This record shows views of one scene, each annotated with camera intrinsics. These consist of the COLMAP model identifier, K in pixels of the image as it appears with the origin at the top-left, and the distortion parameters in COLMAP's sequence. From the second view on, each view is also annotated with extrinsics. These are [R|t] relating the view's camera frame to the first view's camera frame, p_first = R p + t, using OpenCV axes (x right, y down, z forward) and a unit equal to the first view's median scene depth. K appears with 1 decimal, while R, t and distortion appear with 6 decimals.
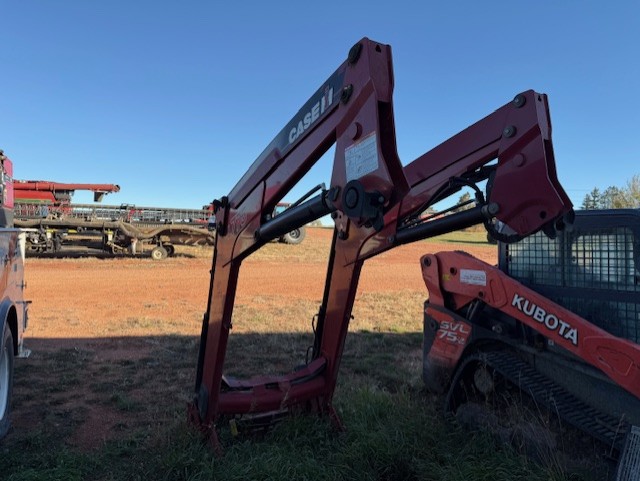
lens RADIAL K [[441.0, 0, 320.0], [0, 441.0, 240.5], [0, 0, 1]] dist [0.071850, -0.109755]
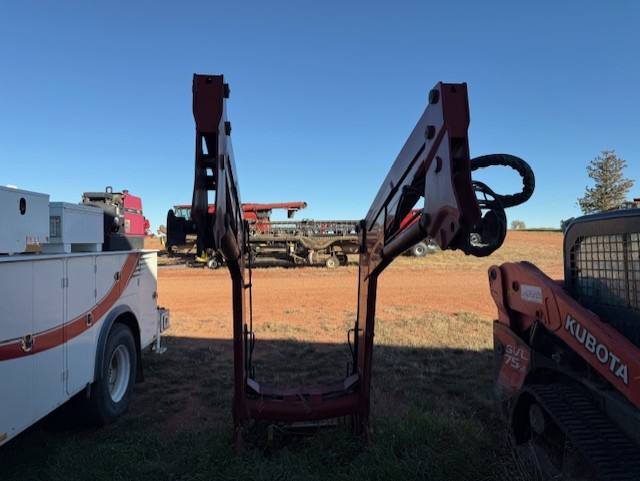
lens RADIAL K [[441.0, 0, 320.0], [0, 441.0, 240.5], [0, 0, 1]] dist [0.071850, -0.109755]
pose [[0.904026, -0.040120, -0.425590, 0.106469], [0.034044, 0.999181, -0.021876, -0.003659], [0.426119, 0.005288, 0.904652, 0.022331]]
